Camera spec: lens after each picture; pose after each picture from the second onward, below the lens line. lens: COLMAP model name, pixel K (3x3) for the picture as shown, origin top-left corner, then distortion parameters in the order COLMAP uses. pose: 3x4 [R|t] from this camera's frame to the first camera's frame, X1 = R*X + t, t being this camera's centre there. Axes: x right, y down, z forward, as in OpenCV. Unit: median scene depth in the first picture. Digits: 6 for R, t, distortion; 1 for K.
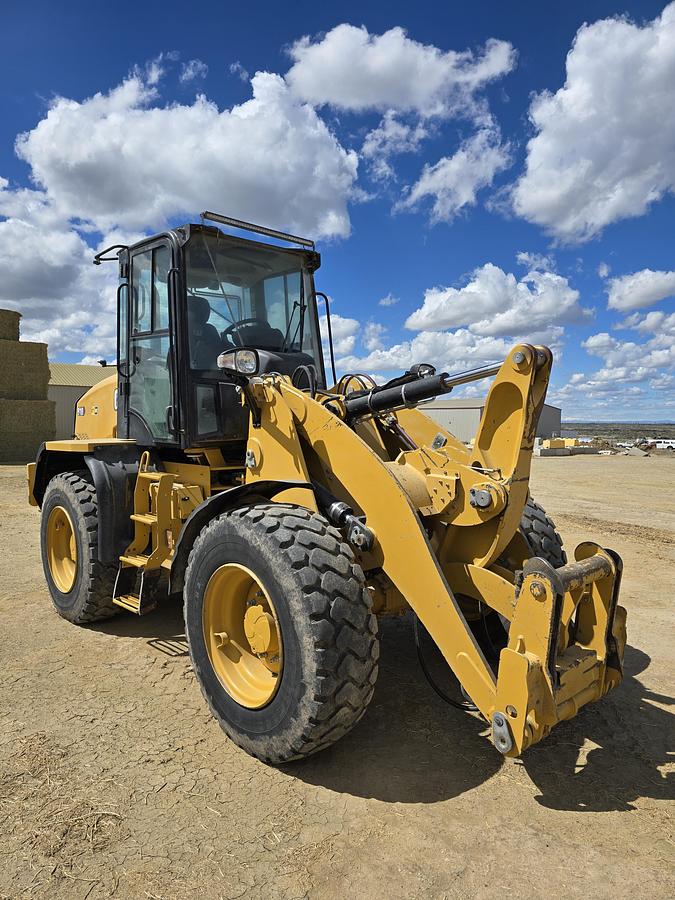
lens RADIAL K [[611.5, 0, 311.4], [0, 611.5, 447.3], [0, 0, 1]] dist [0.005923, -0.000728]
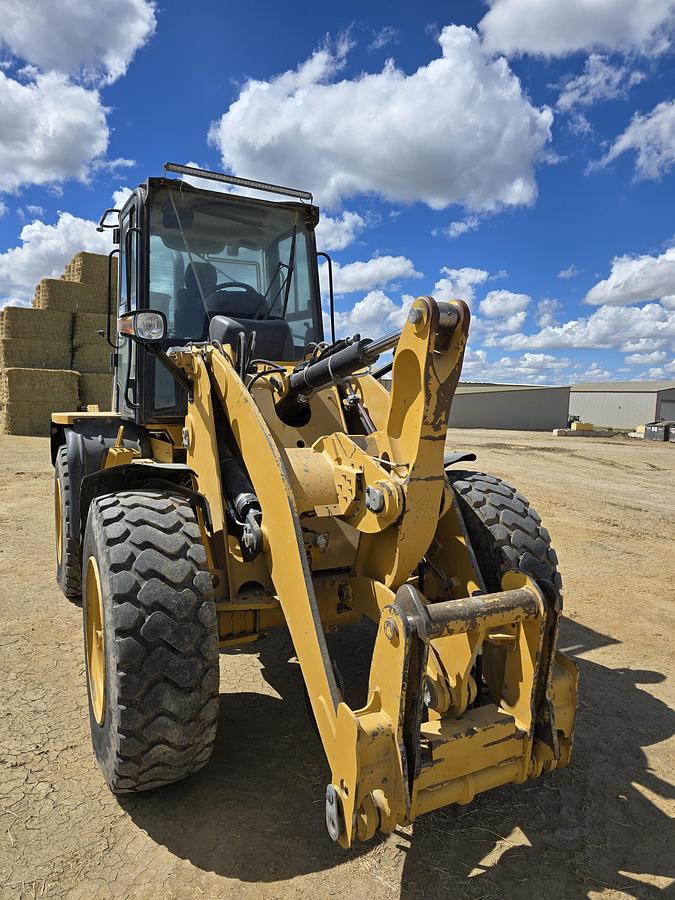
lens RADIAL K [[602.3, 0, 335.3], [0, 602.3, 462.8], [0, 0, 1]] dist [0.052087, 0.000443]
pose [[0.971037, 0.047709, -0.234117, 0.370724], [-0.033678, 0.997409, 0.063570, -0.009839], [0.236543, -0.053844, 0.970128, 0.229267]]
